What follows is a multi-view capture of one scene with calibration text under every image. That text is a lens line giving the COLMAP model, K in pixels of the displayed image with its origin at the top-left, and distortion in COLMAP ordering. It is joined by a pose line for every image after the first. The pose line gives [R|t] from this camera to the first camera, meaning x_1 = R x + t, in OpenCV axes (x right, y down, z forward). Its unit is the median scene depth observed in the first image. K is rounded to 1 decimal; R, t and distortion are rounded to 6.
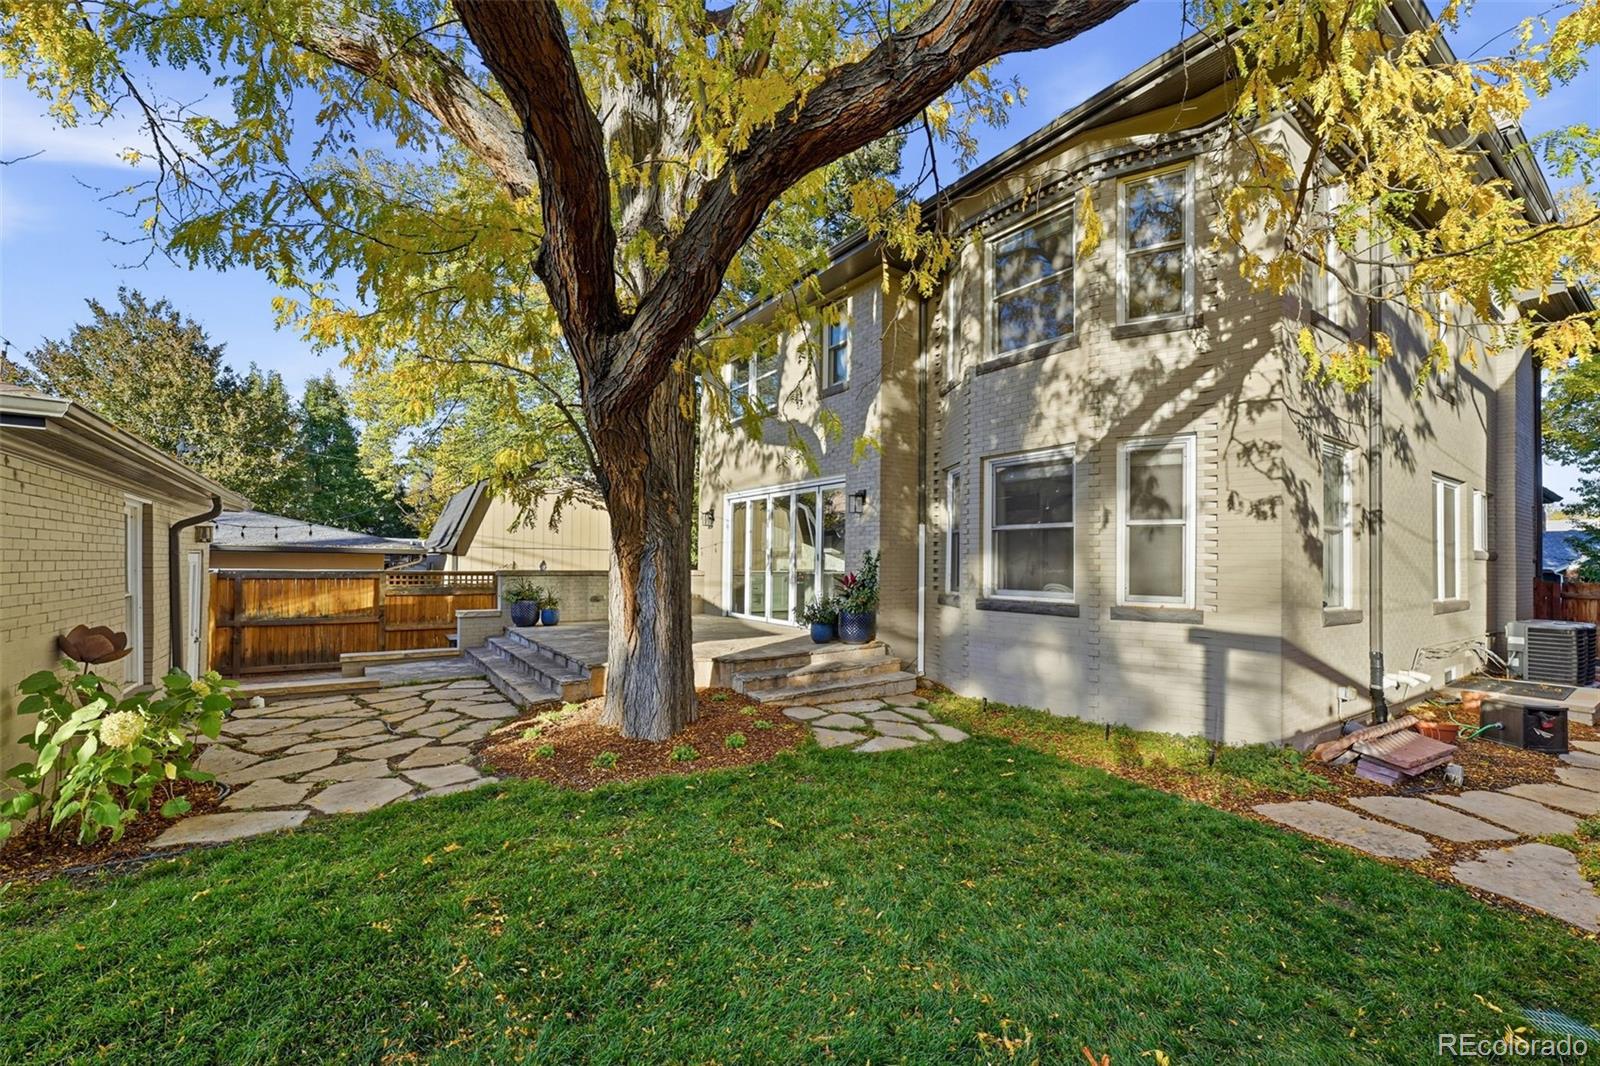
lens RADIAL K [[644.9, 0, 796.7], [0, 644.9, 544.8], [0, 0, 1]] dist [0.004673, -0.000136]
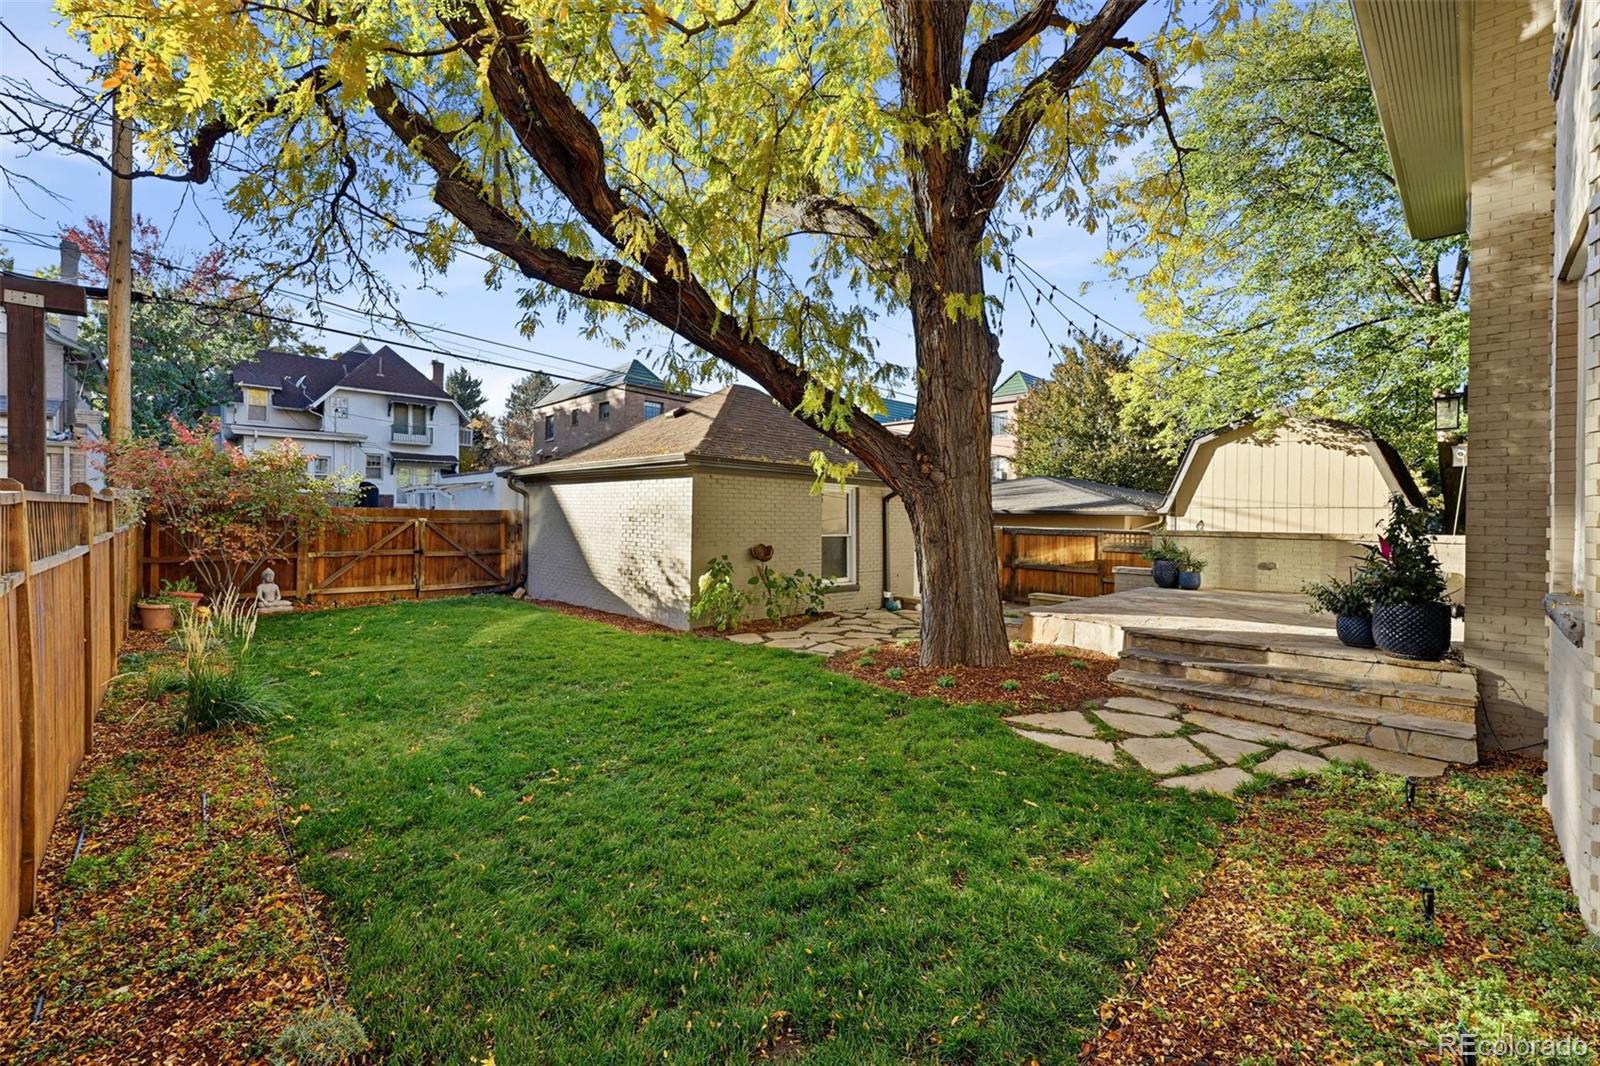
lens RADIAL K [[644.9, 0, 798.9], [0, 644.9, 529.8], [0, 0, 1]] dist [0.004673, -0.000136]
pose [[0.161054, 0.007794, -0.986915, 0.449758], [0.007094, 0.999934, 0.009054, 0.027708], [0.986920, -0.008459, 0.160988, 0.308991]]
